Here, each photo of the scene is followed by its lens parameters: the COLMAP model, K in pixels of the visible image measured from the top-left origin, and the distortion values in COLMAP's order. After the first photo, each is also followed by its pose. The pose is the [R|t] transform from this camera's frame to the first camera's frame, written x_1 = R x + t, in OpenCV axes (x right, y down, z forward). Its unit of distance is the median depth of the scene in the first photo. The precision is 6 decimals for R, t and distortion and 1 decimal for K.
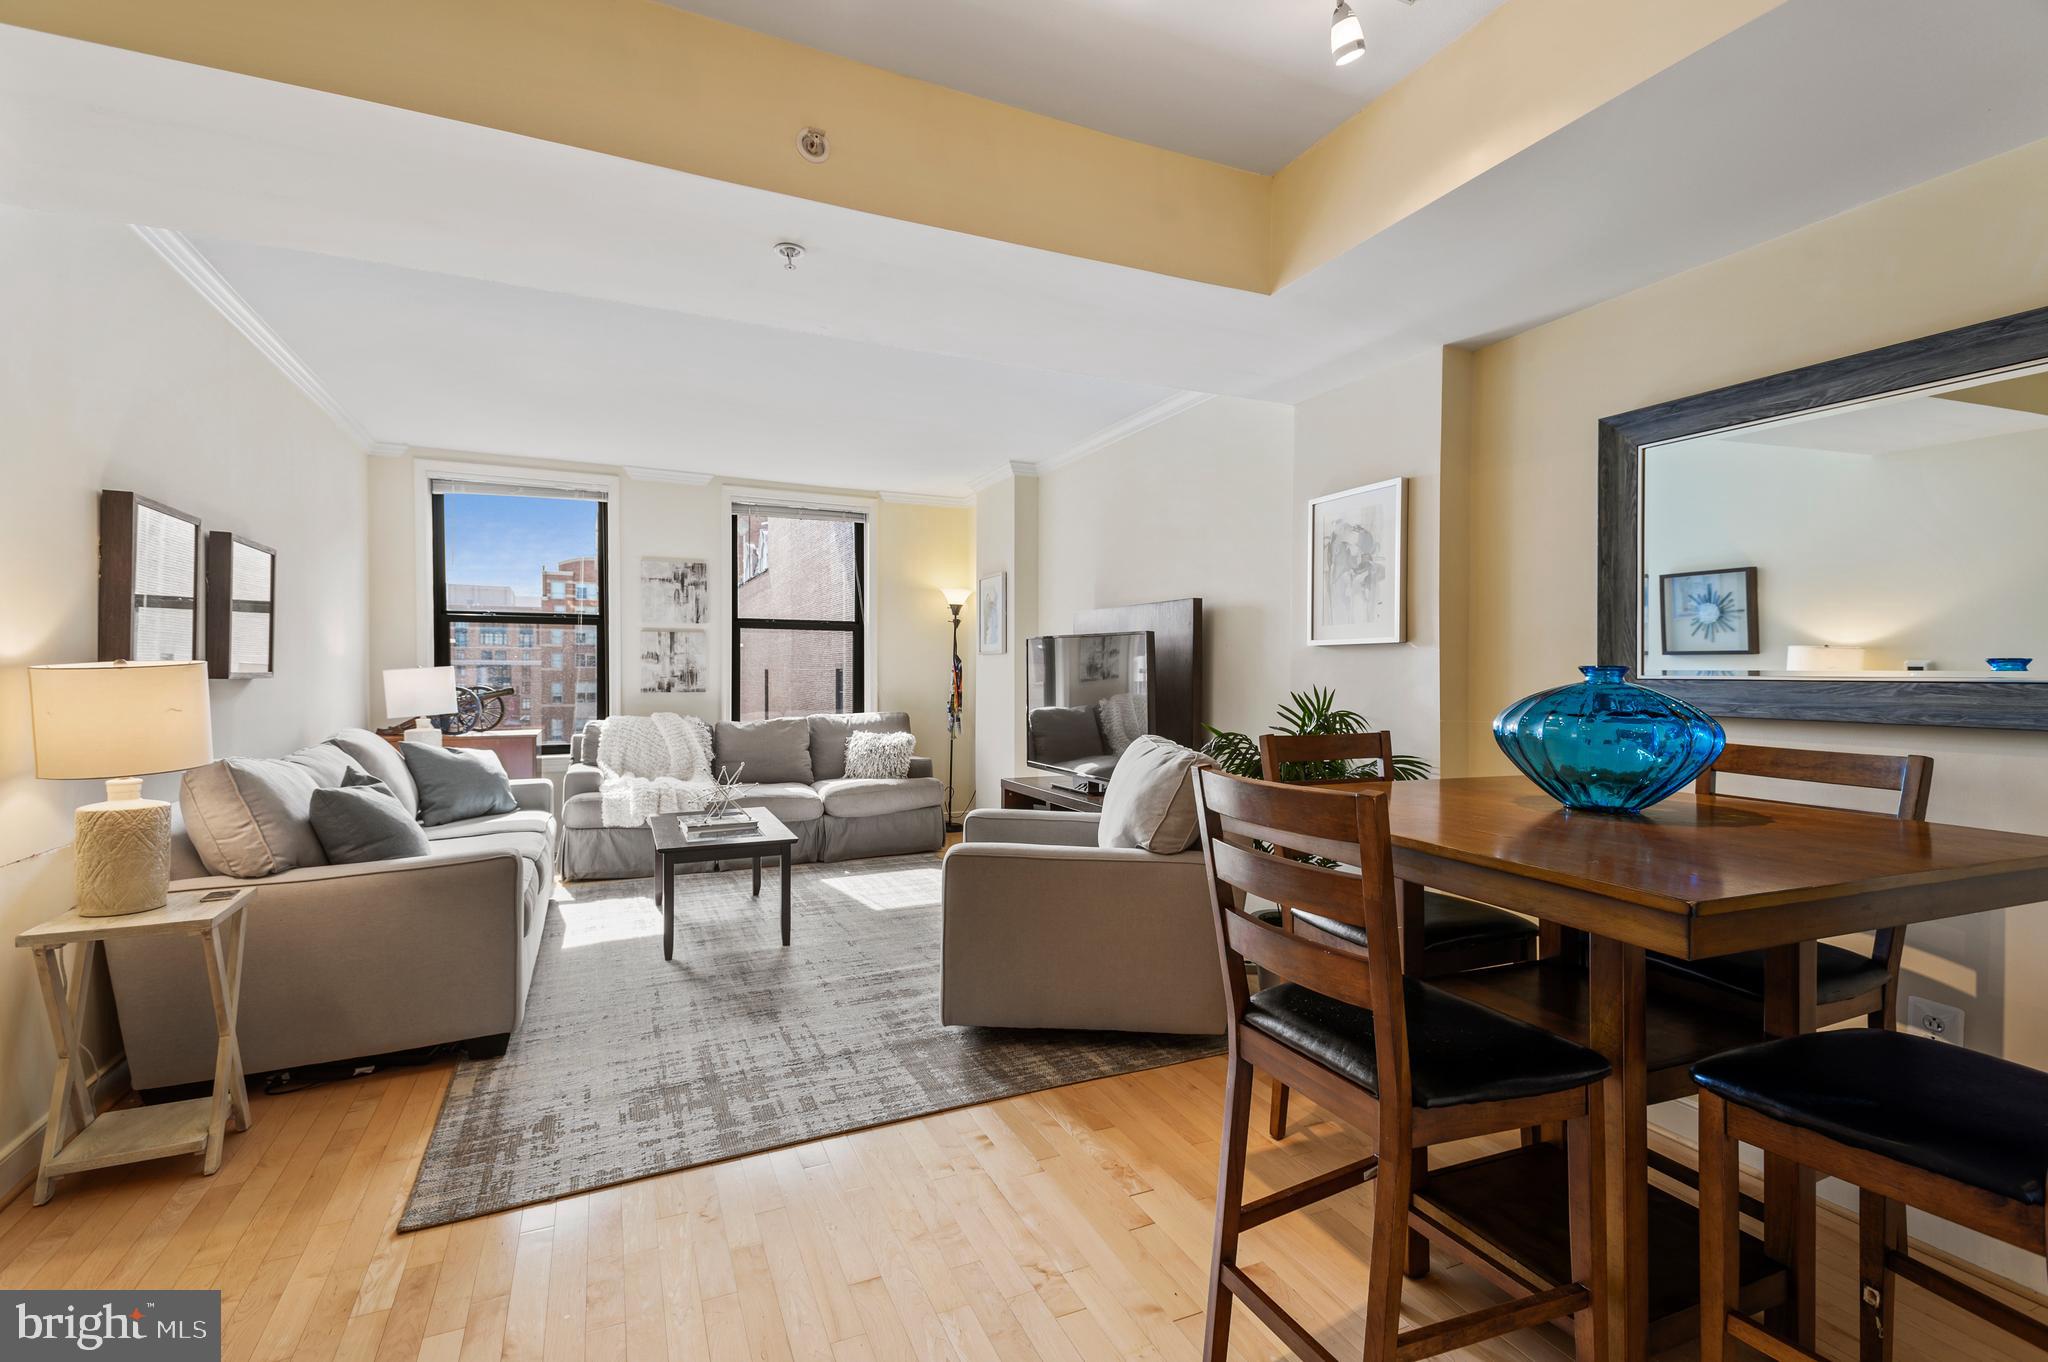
lens RADIAL K [[941.9, 0, 1024.0], [0, 941.9, 681.0], [0, 0, 1]] dist [0.058402, -0.000107]
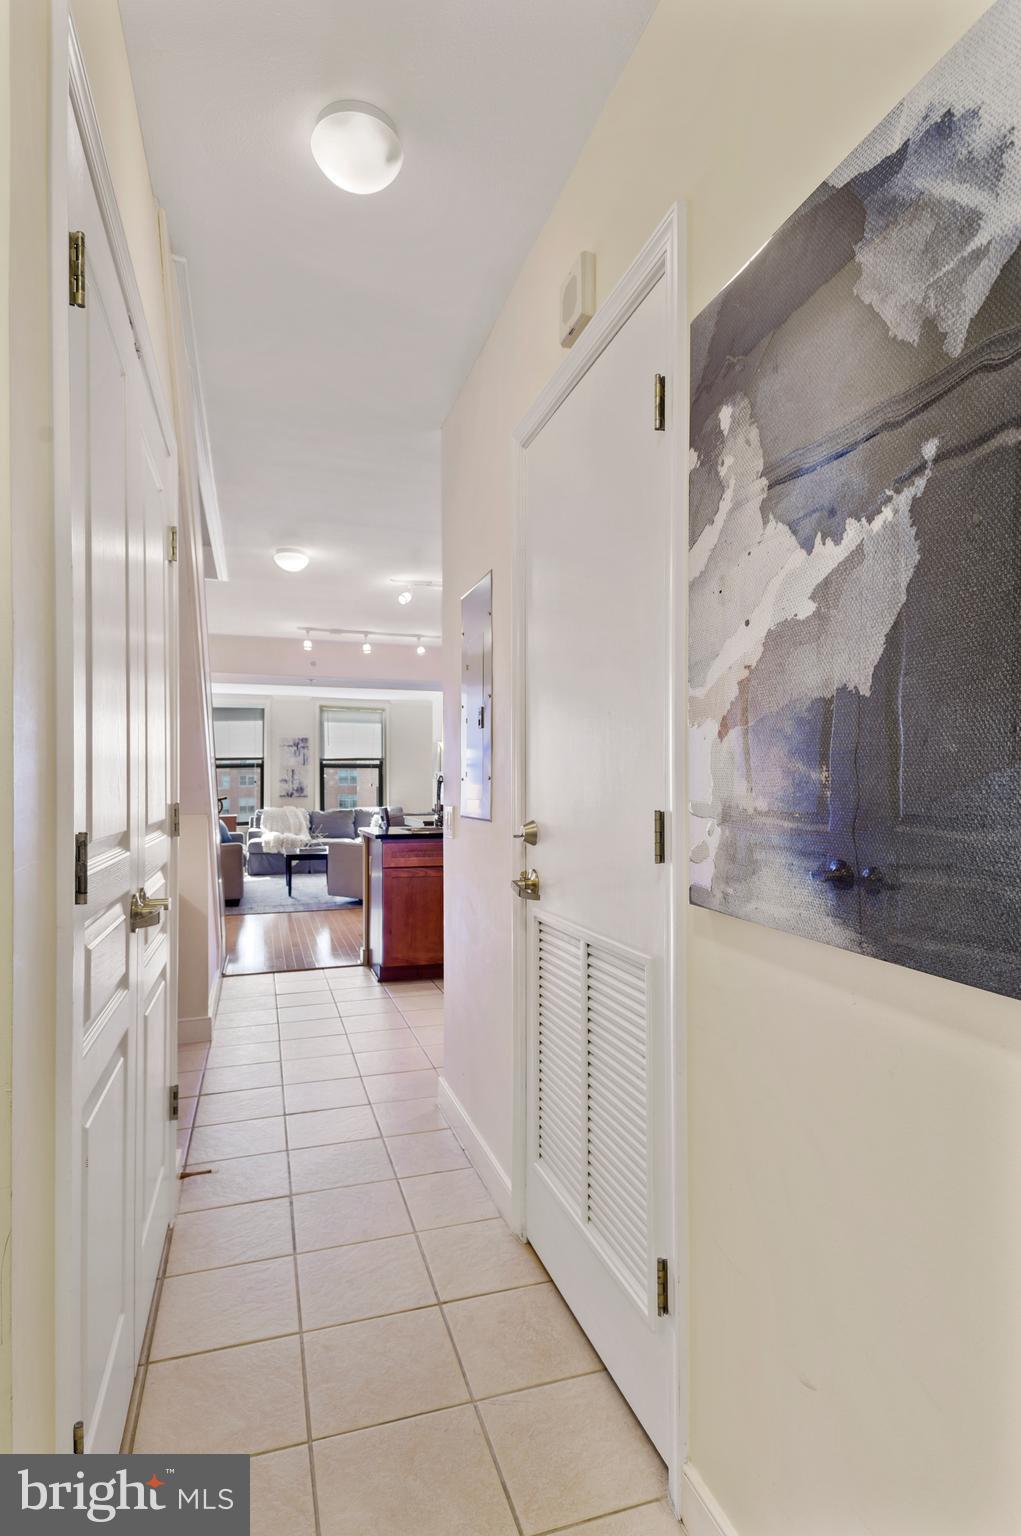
lens RADIAL K [[808.5, 0, 510.2], [0, 808.5, 785.2], [0, 0, 1]] dist [0.063943, -0.042251]
pose [[0.993160, -0.004076, -0.116693, 0.373804], [0.002632, 0.999918, -0.012527, 0.010278], [0.116734, 0.012134, 0.993089, -0.866333]]
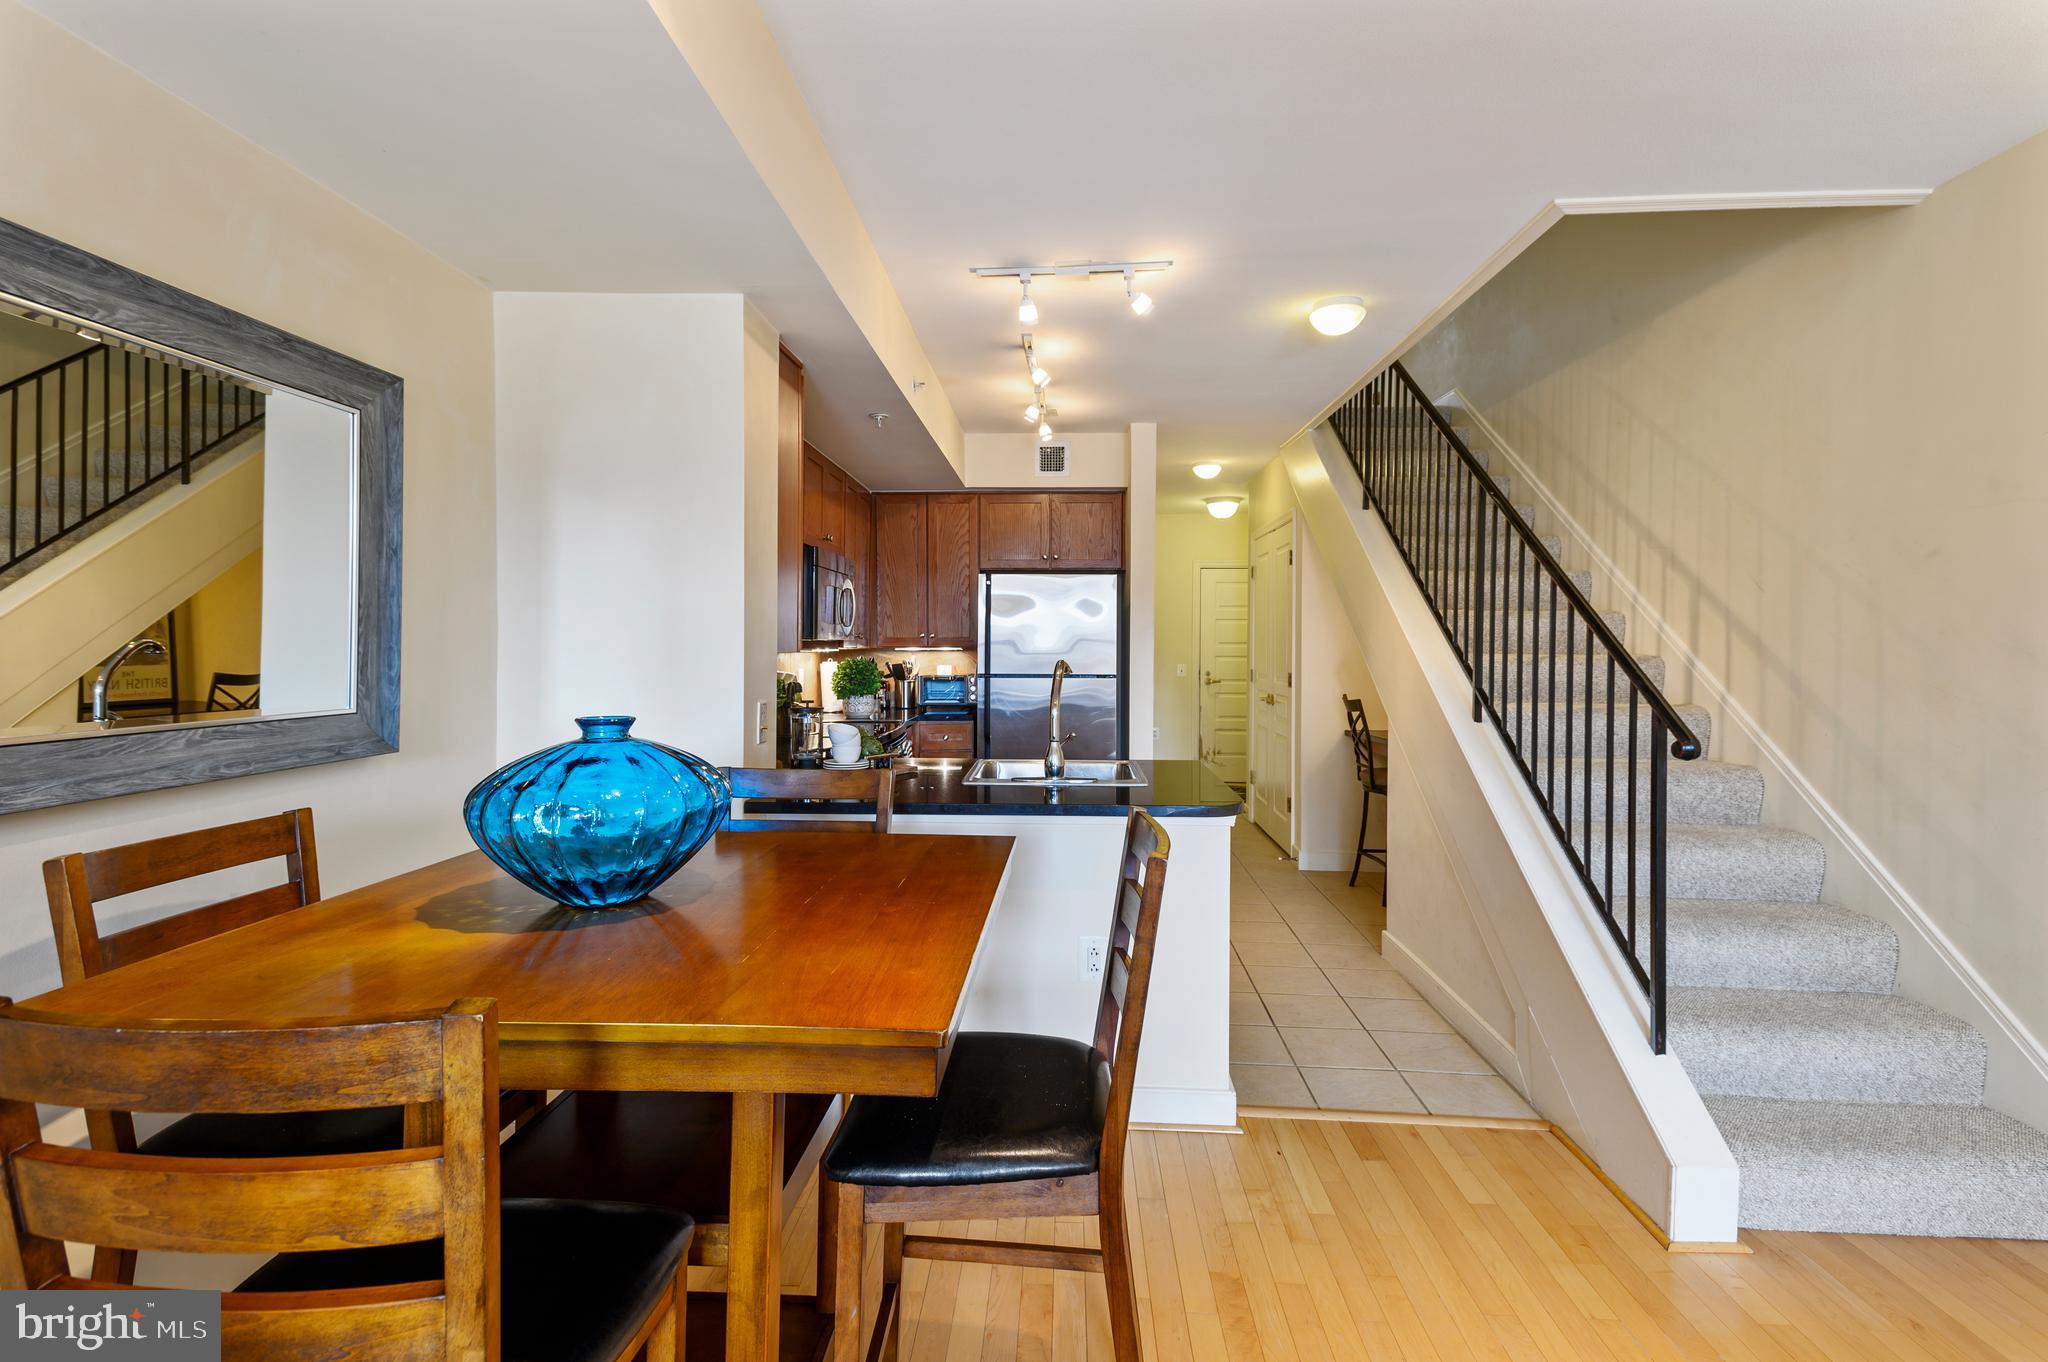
lens RADIAL K [[965.6, 0, 1035.1], [0, 965.6, 649.9], [0, 0, 1]] dist [0.042466, 0.000071]
pose [[-0.898856, -0.010247, 0.438124, -0.021247], [-0.002801, 0.999841, 0.017638, -0.027195], [-0.438235, 0.014627, -0.898741, 0.494324]]
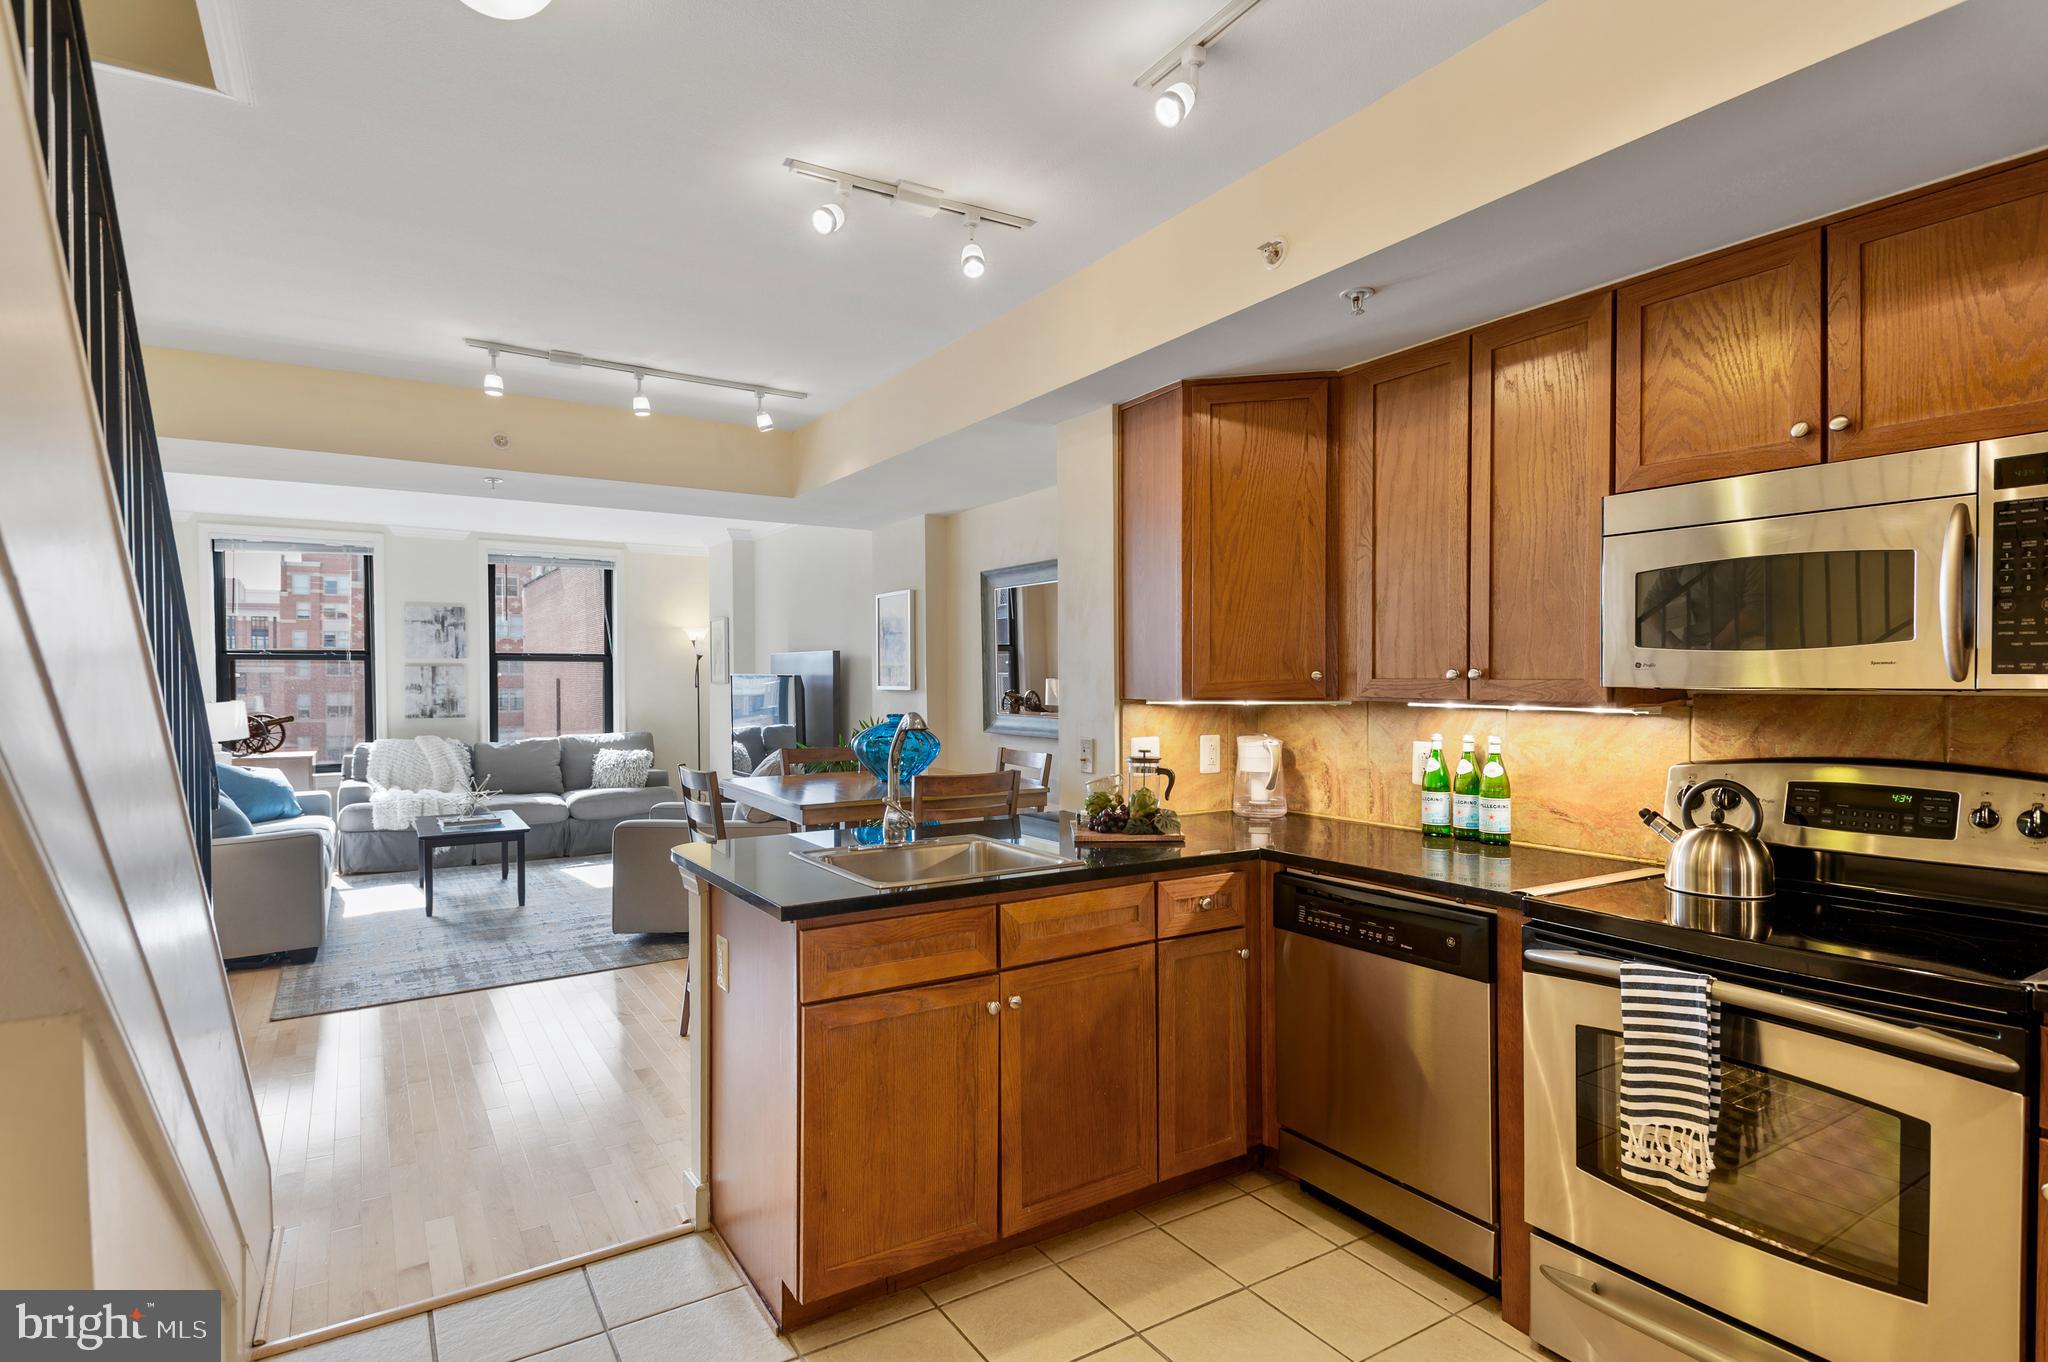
lens RADIAL K [[1045.3, 0, 1024.9], [0, 1045.3, 696.5], [0, 0, 1]] dist [0.059859, -0.038358]
pose [[0.989646, -0.008476, 0.143280, 0.174190], [0.007162, 0.999927, 0.009684, -0.023583], [-0.143352, -0.008558, 0.989635, -0.425923]]
